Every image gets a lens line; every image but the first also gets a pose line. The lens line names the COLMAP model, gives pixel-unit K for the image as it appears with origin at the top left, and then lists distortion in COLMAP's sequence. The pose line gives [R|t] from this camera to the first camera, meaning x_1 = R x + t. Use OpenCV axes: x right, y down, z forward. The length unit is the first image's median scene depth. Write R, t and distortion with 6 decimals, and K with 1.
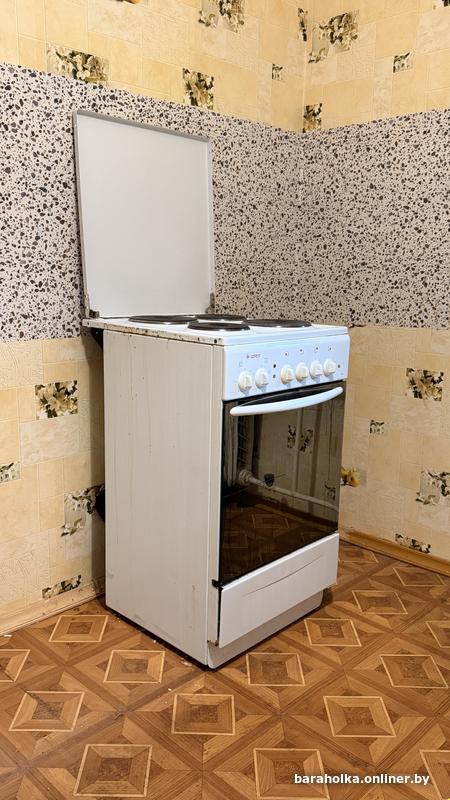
lens RADIAL K [[675.4, 0, 216.8], [0, 675.4, 398.7], [0, 0, 1]] dist [0.006794, -0.006943]
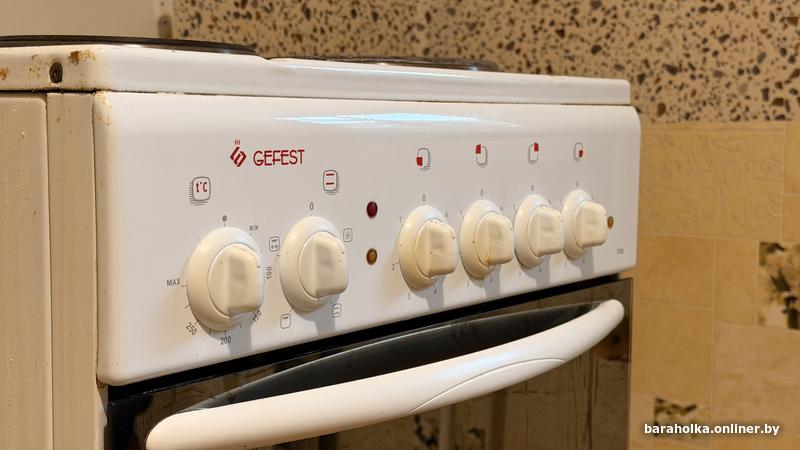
lens RADIAL K [[1087.1, 0, 400.0], [0, 1087.1, 225.0], [0, 0, 1]] dist [0.150980, -0.003152]
pose [[0.993088, -0.024354, 0.114819, 0.039851], [0.035816, 0.994458, -0.098842, -0.005508], [-0.111776, 0.102271, 0.988457, 0.479923]]
